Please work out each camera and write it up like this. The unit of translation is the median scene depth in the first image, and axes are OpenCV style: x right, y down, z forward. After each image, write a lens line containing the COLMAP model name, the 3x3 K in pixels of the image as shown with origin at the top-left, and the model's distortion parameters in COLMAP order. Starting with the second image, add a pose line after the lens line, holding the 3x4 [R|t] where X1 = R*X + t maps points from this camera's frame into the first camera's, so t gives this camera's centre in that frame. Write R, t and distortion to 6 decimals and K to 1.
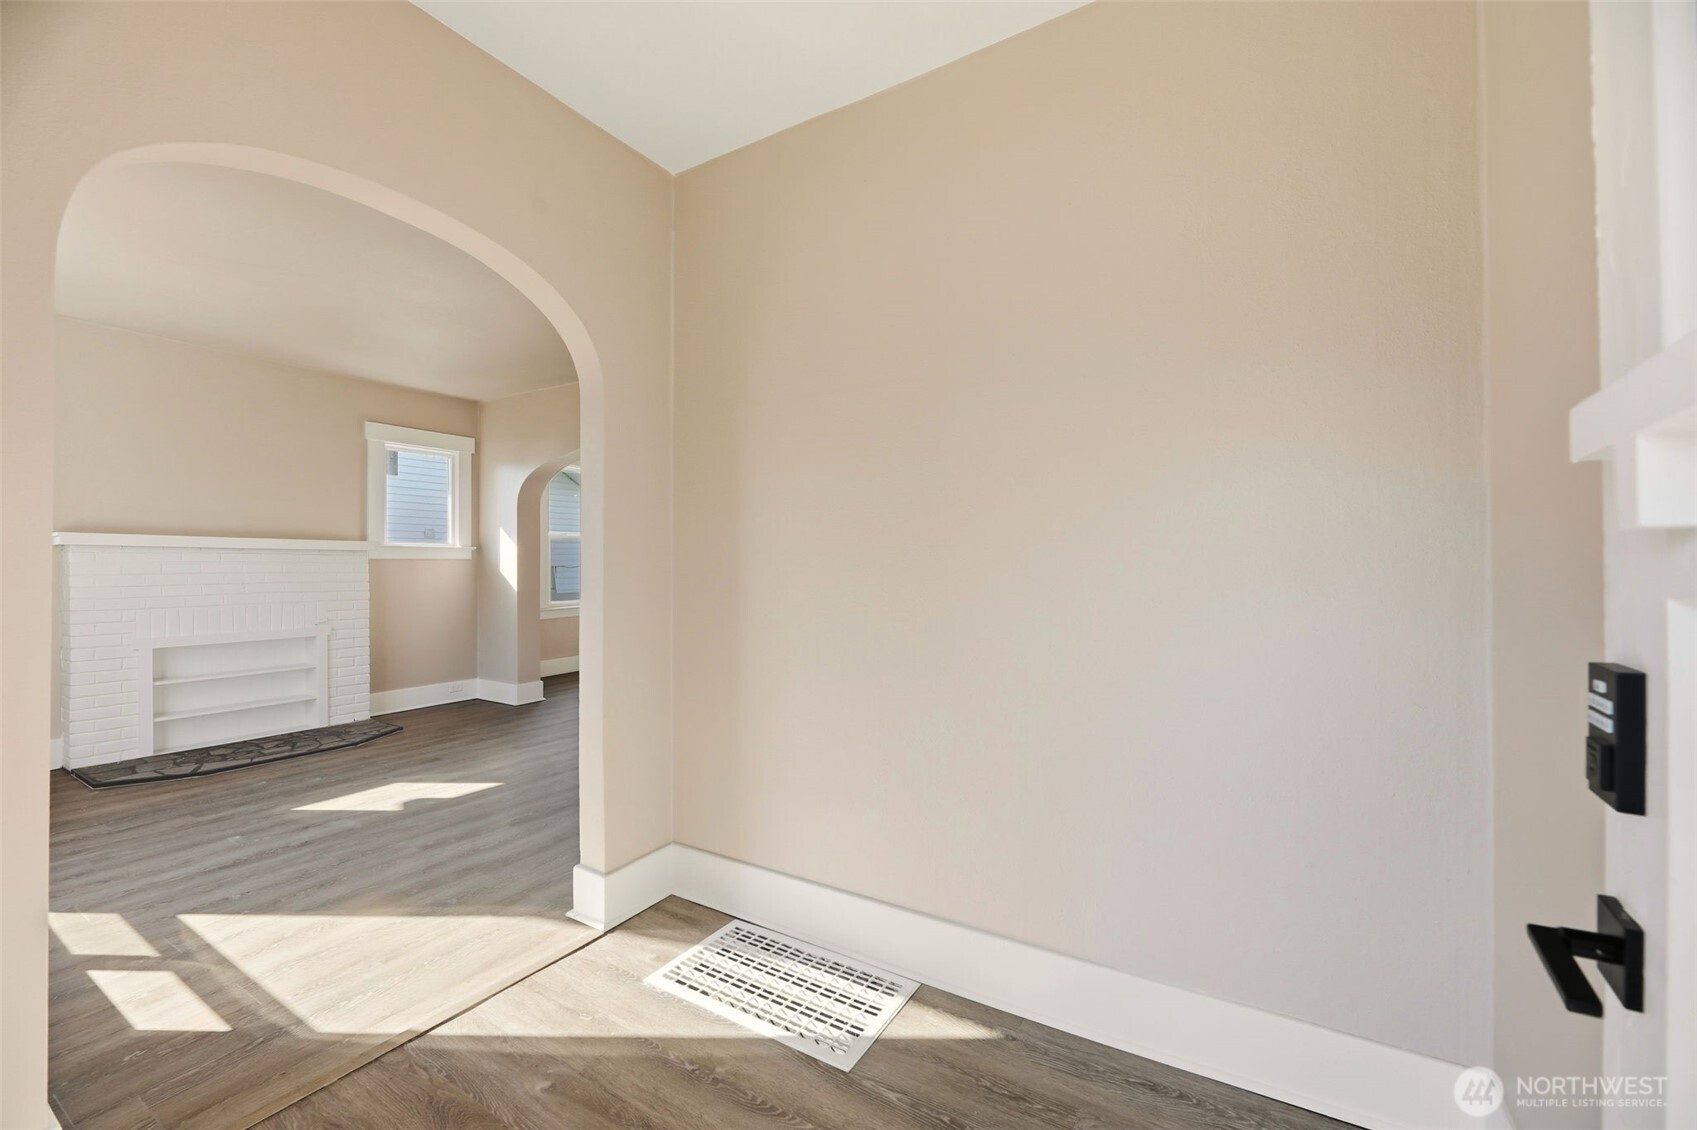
lens RADIAL K [[684.7, 0, 846.9], [0, 684.7, 560.5], [0, 0, 1]] dist [-0.000207, -0.001088]
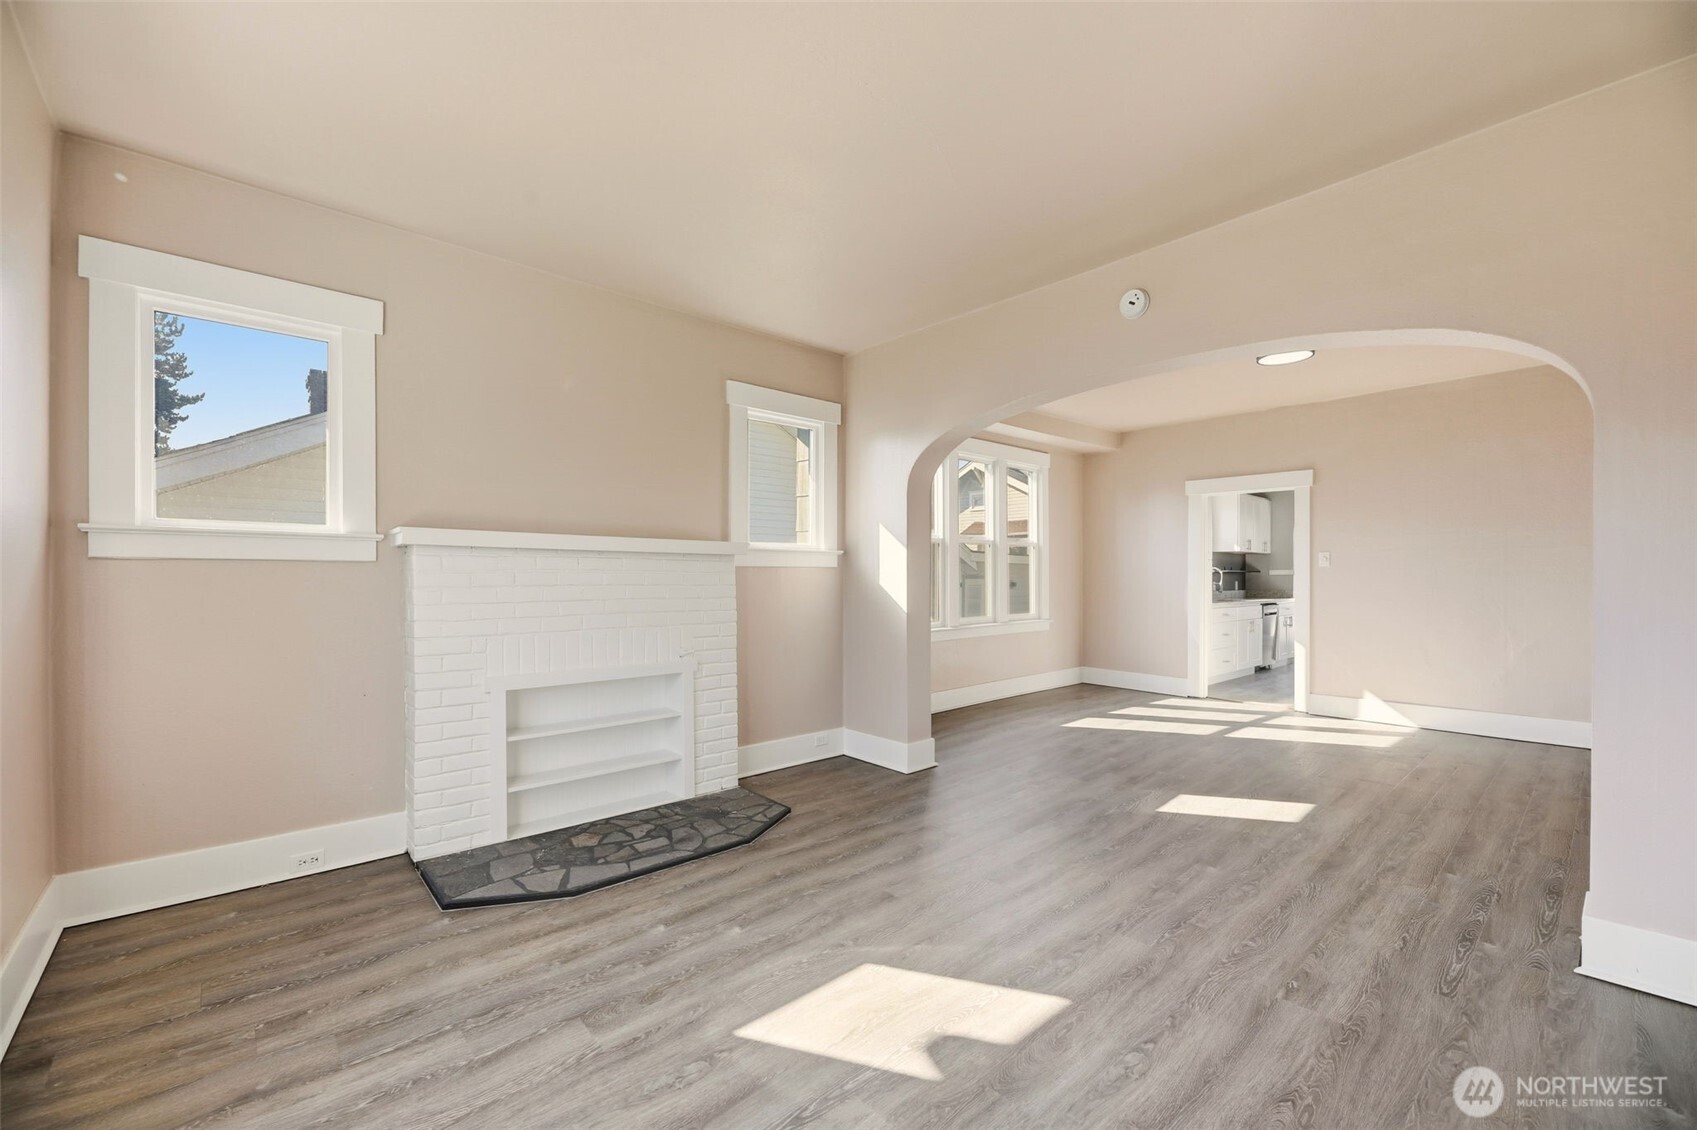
lens RADIAL K [[693.6, 0, 847.9], [0, 693.6, 573.7], [0, 0, 1]] dist [0.001394, -0.000187]
pose [[0.956168, -0.001902, -0.292811, -0.458514], [0.002533, 0.999995, 0.001774, 0.006017], [0.292807, -0.002438, 0.956169, 0.409806]]
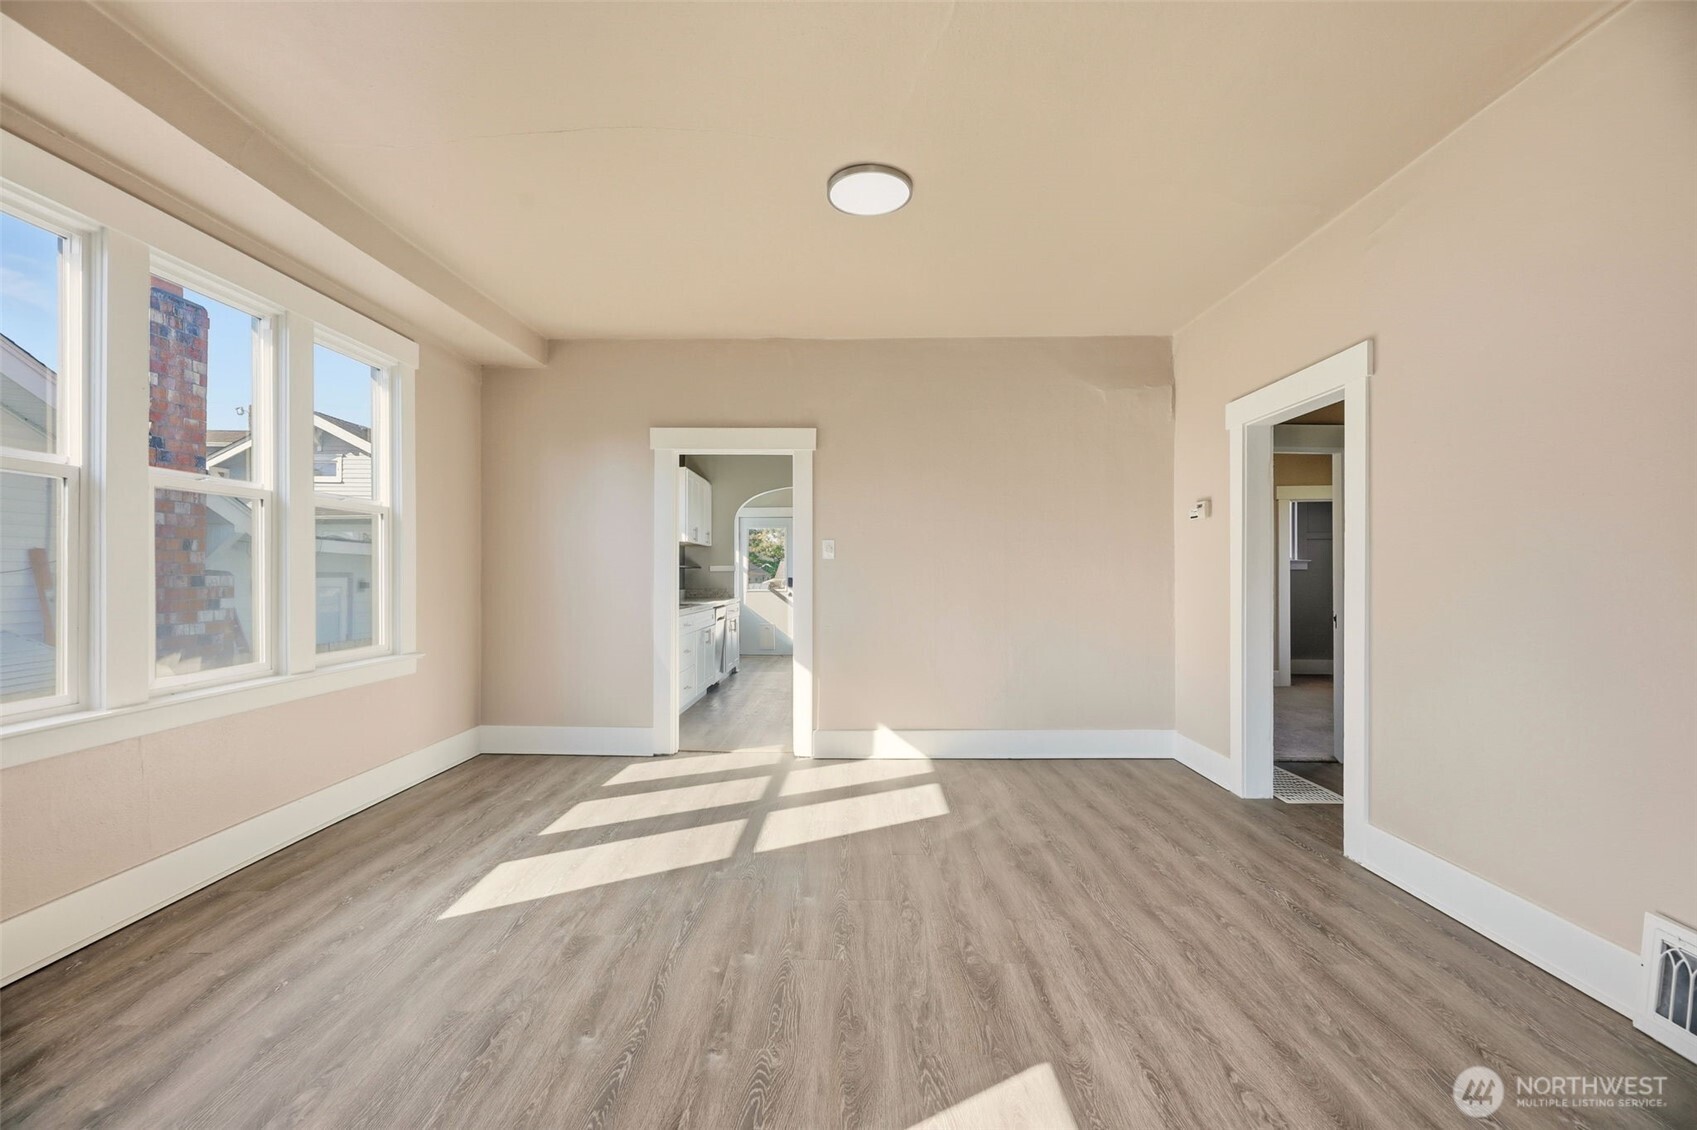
lens RADIAL K [[693.6, 0, 847.9], [0, 693.6, 573.7], [0, 0, 1]] dist [0.001394, -0.000187]
pose [[0.862561, -0.000859, 0.505952, -0.457362], [-0.001535, 0.999990, 0.004315, 0.014387], [-0.505951, -0.004498, 0.862551, 1.102971]]
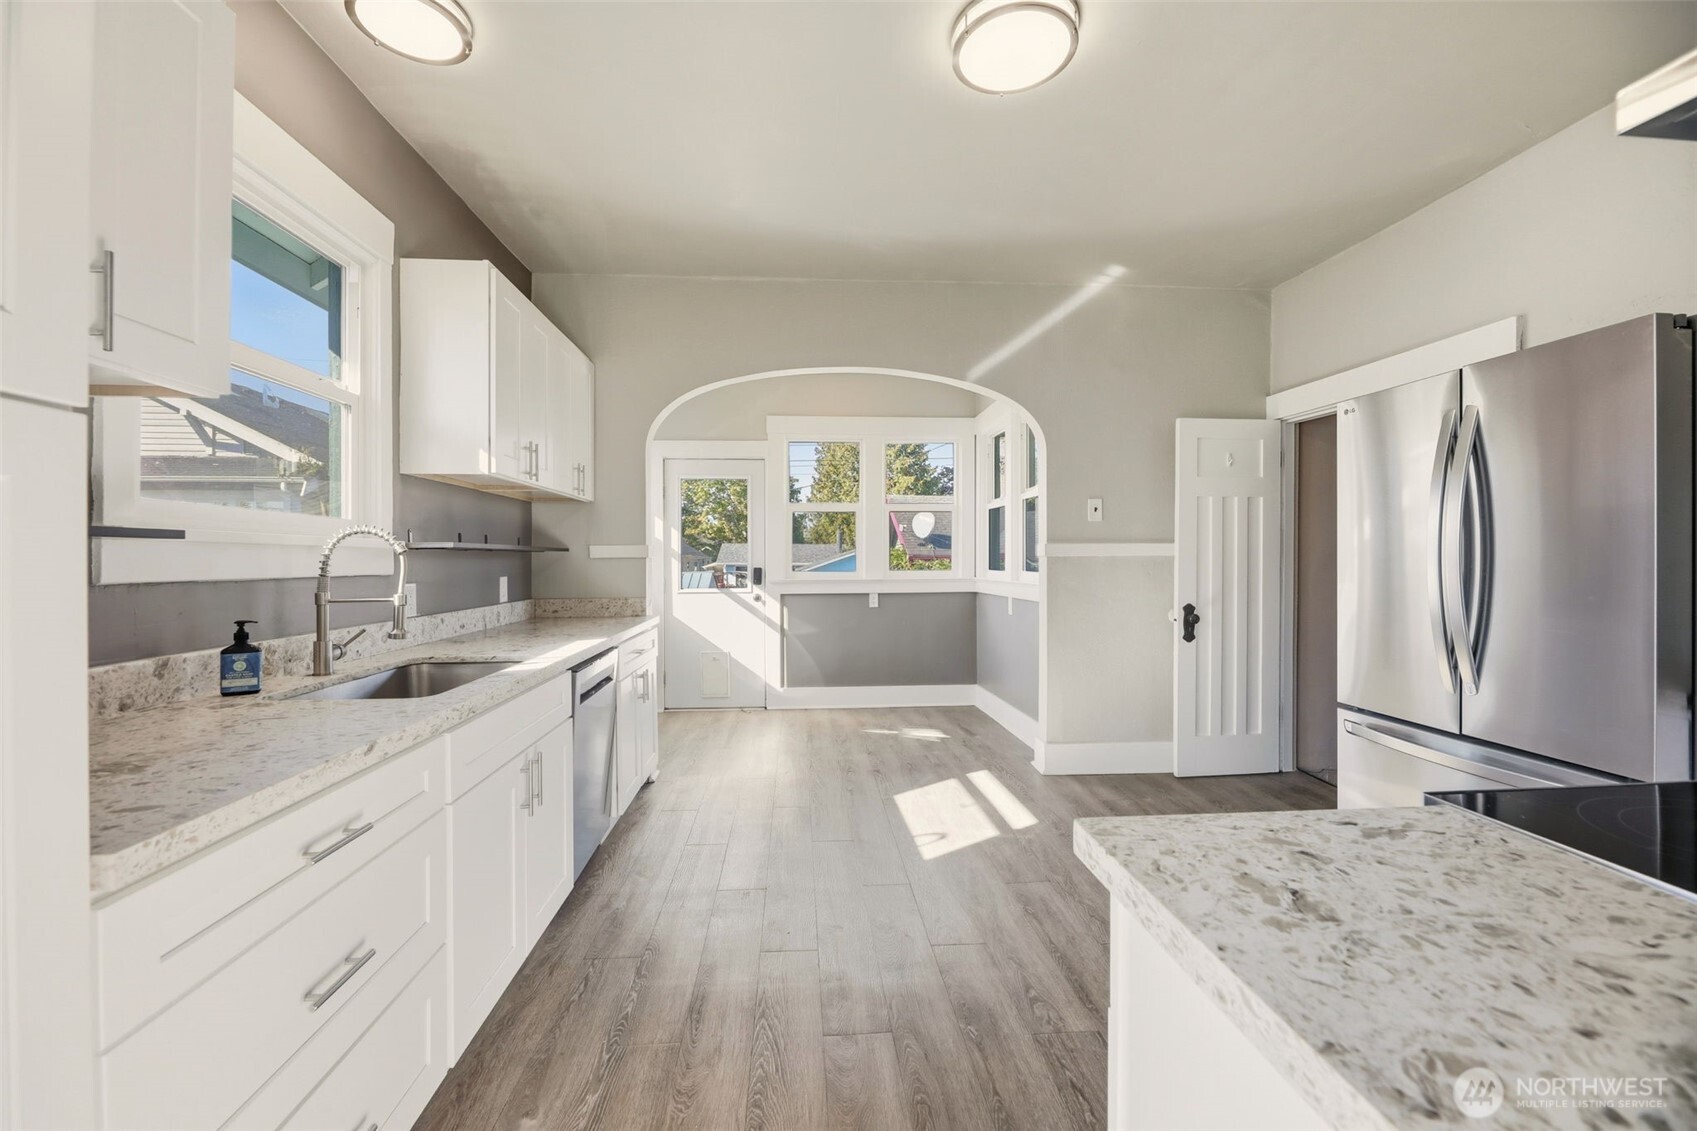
lens RADIAL K [[684.7, 0, 846.9], [0, 684.7, 561.0], [0, 0, 1]] dist [-0.000207, -0.001088]
pose [[0.815854, -0.006358, 0.578223, -0.042006], [0.000185, 0.999942, 0.010734, 0.011846], [-0.578258, -0.008650, 0.815808, 2.085737]]
